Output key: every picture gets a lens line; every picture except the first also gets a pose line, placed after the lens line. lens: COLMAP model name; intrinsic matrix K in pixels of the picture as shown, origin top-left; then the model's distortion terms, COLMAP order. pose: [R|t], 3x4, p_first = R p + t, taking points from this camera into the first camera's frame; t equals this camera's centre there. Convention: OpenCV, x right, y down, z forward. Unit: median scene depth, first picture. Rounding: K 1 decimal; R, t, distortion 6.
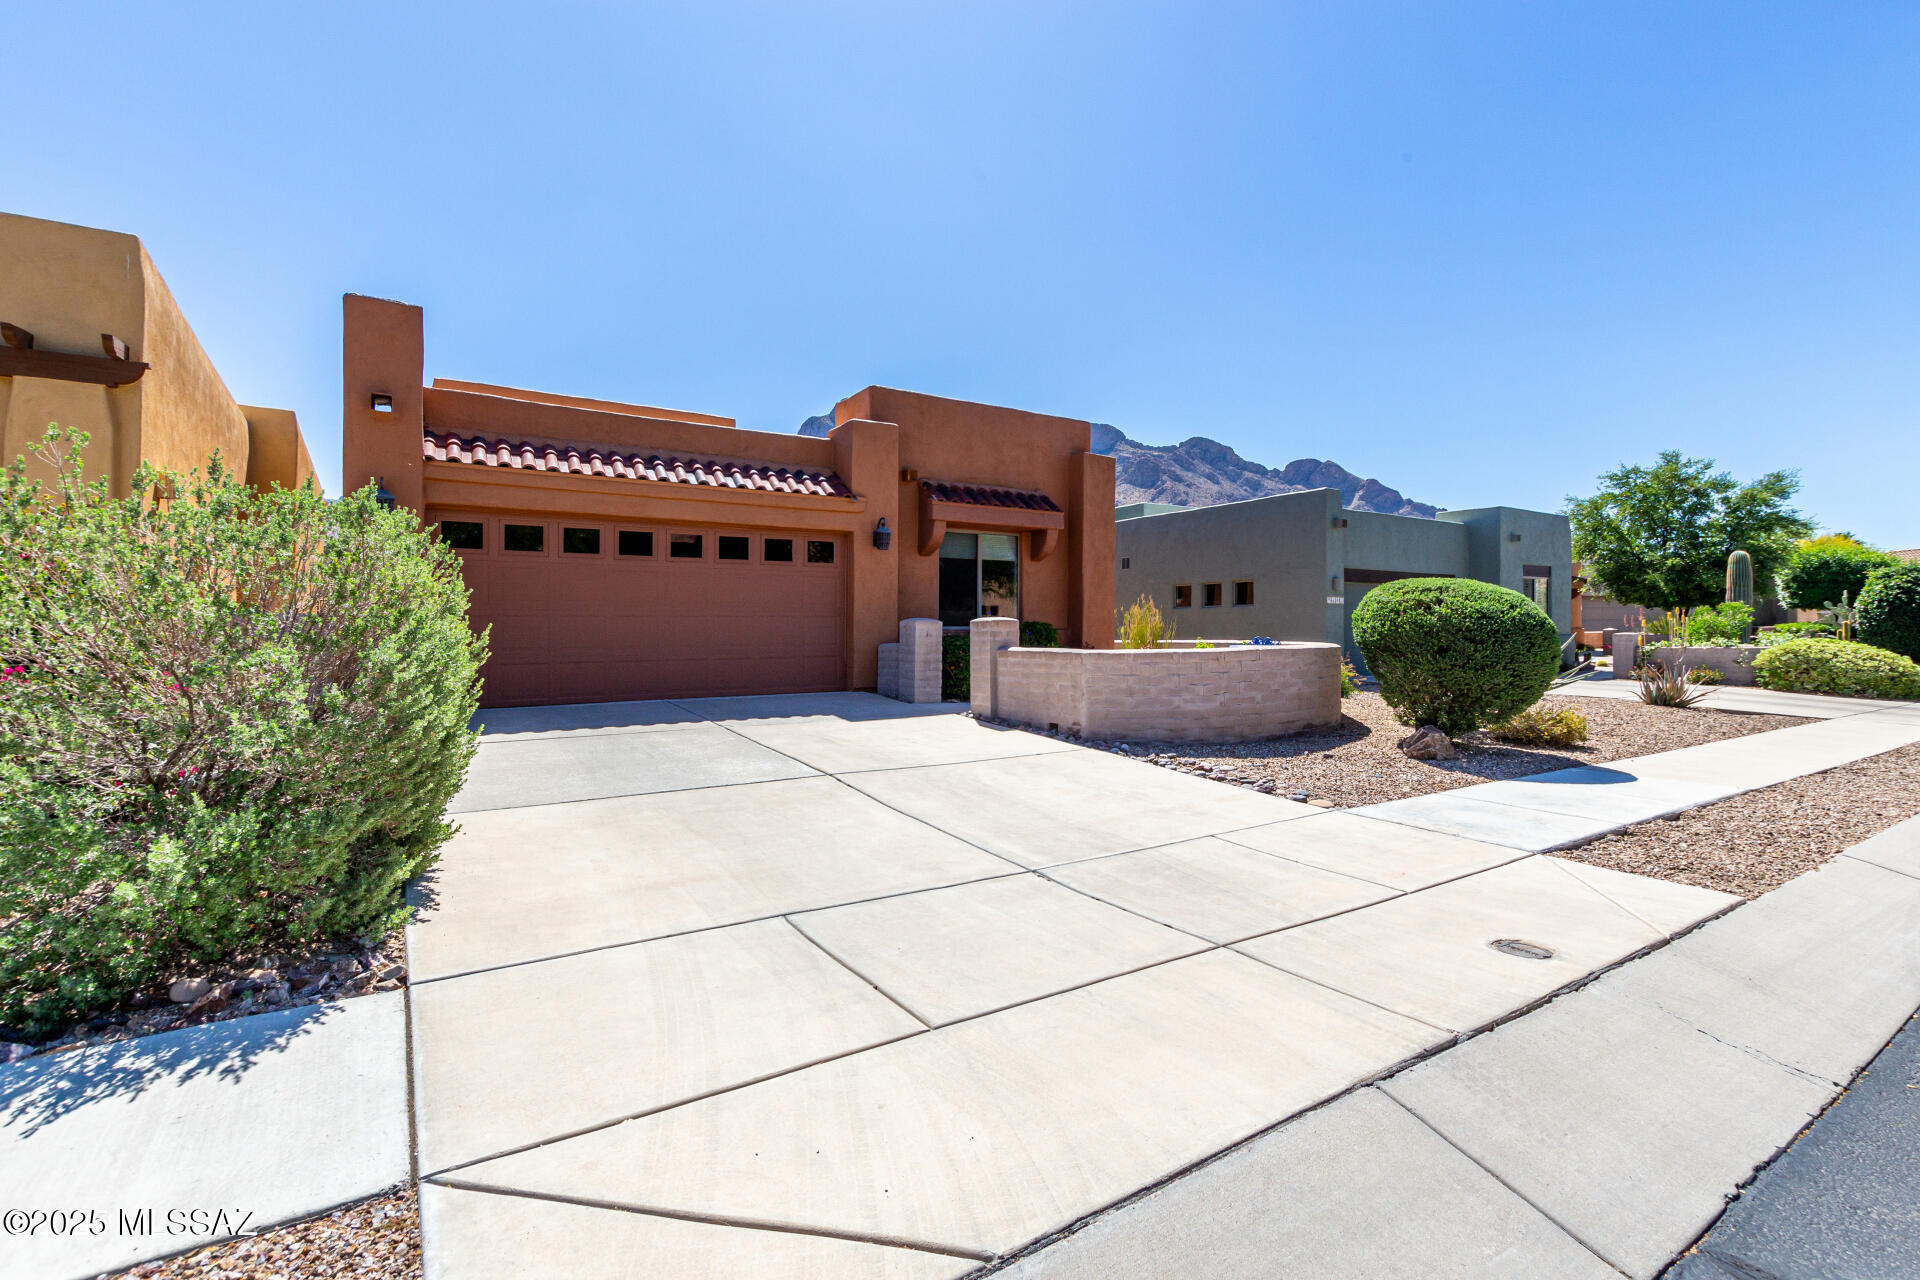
lens RADIAL K [[892.9, 0, 968.8], [0, 892.9, 633.5], [0, 0, 1]] dist [0.008761, -0.003779]
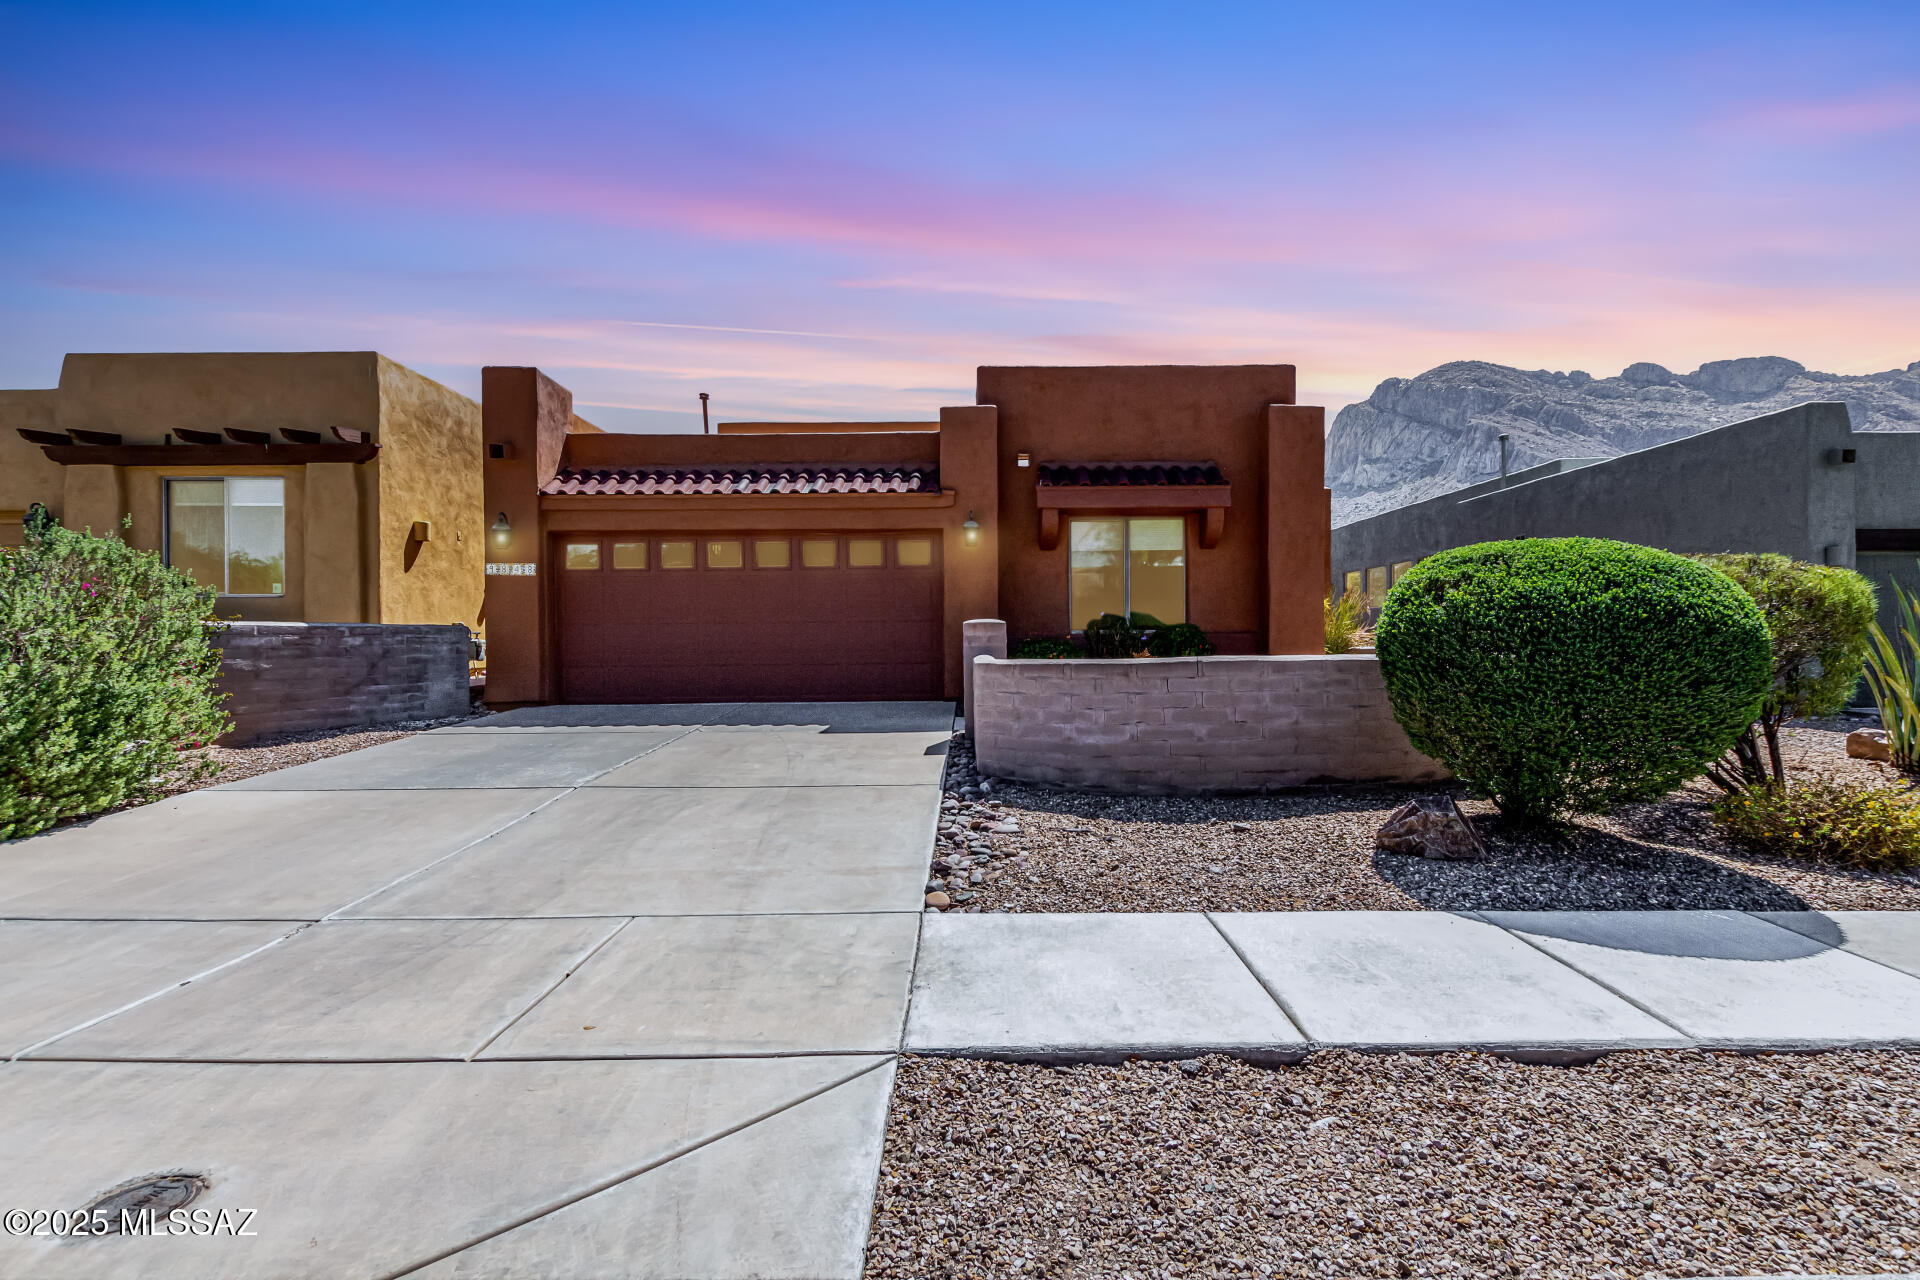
lens RADIAL K [[892.9, 0, 962.1], [0, 892.9, 646.1], [0, 0, 1]] dist [0.008761, -0.003779]
pose [[0.834009, 0.001436, -0.551750, 0.430335], [0.003058, 0.999969, 0.007224, 0.000812], [0.551743, -0.007712, 0.833978, 0.260351]]
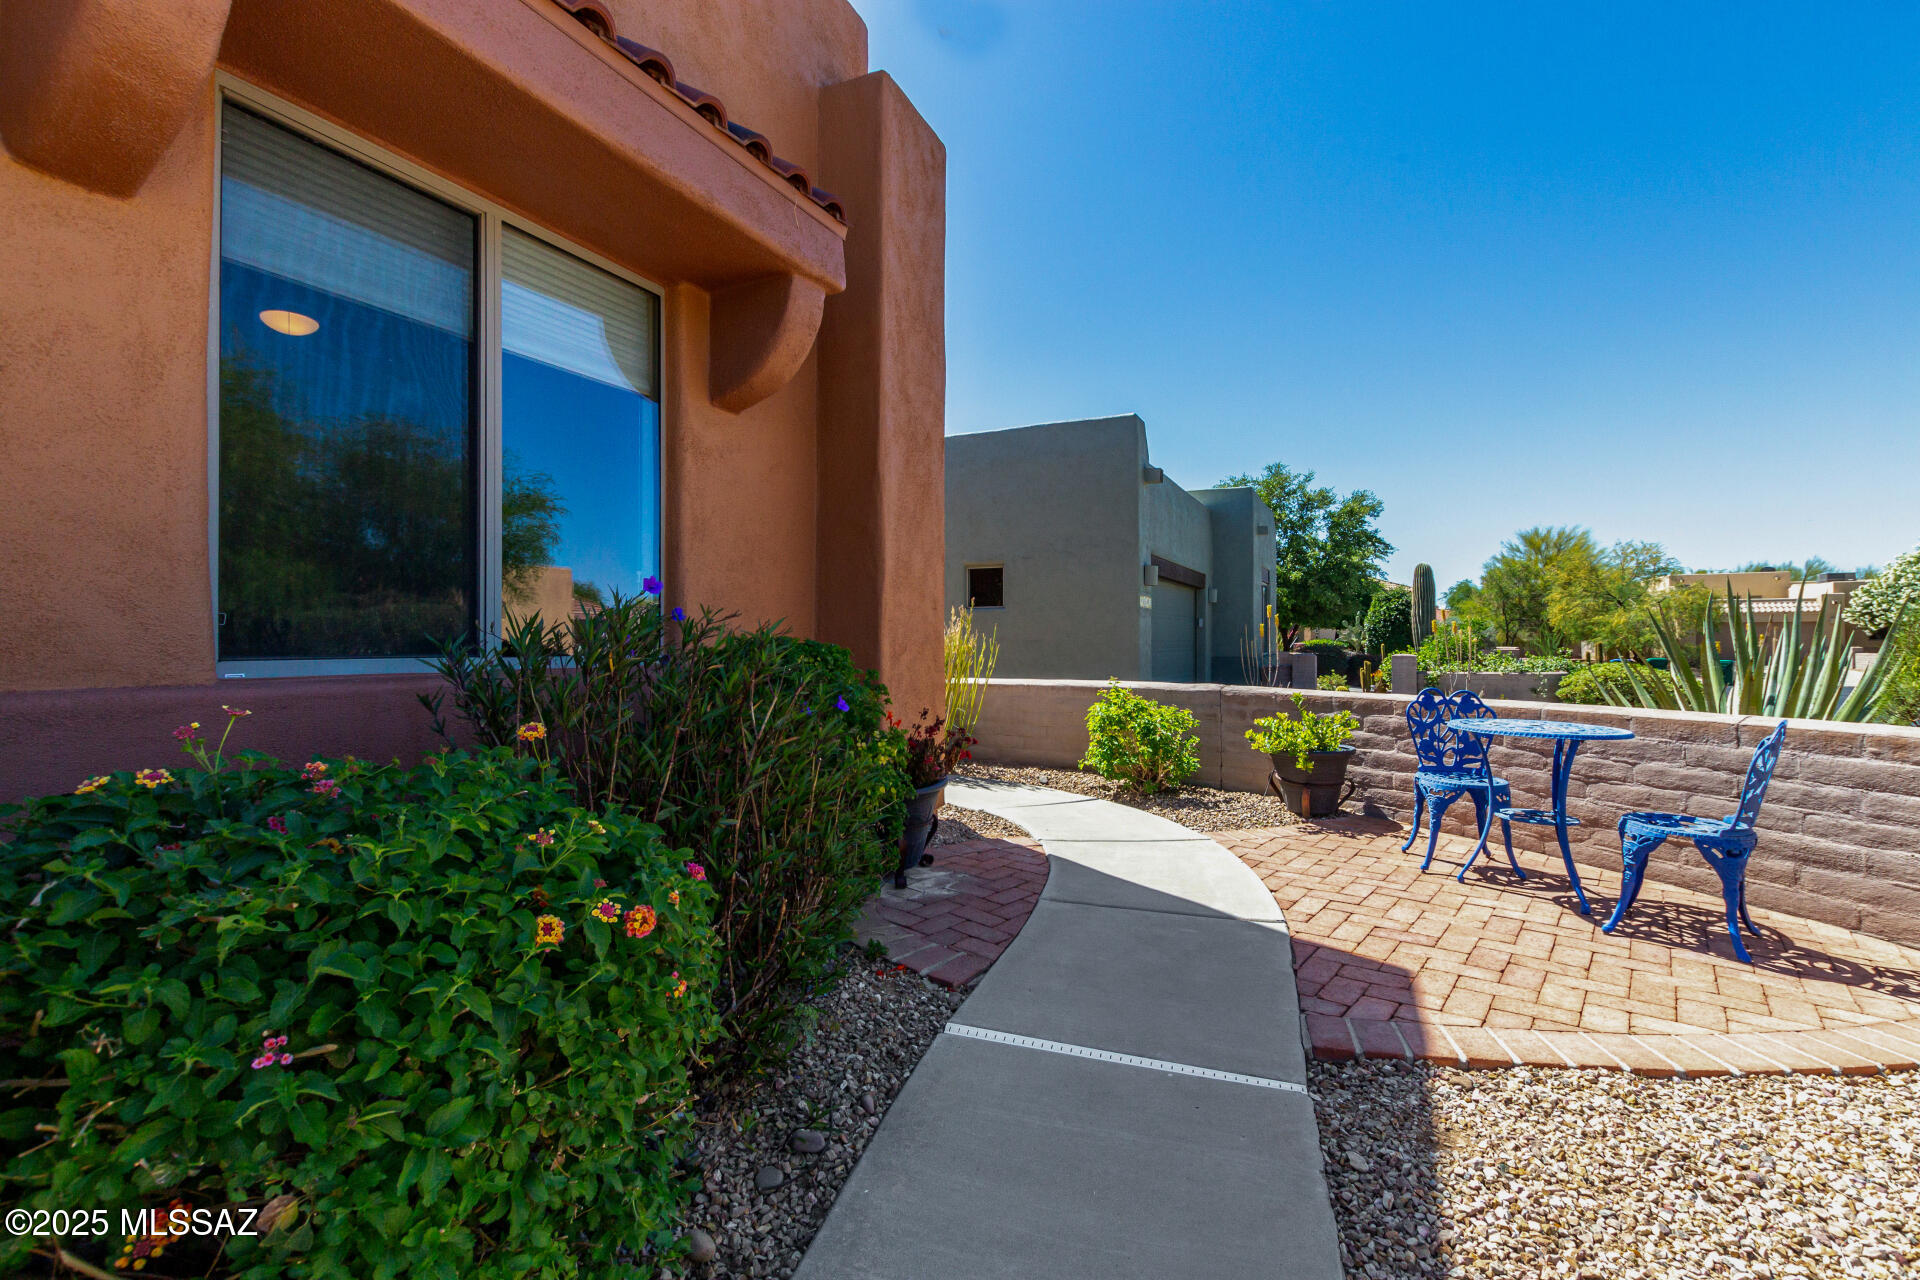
lens RADIAL K [[892.9, 0, 954.2], [0, 892.9, 642.2], [0, 0, 1]] dist [0.008761, -0.003779]
pose [[0.860710, -0.001396, 0.509094, -0.003252], [0.006809, 0.999938, -0.008769, -0.011227], [-0.509051, 0.011014, 0.860666, 0.939706]]
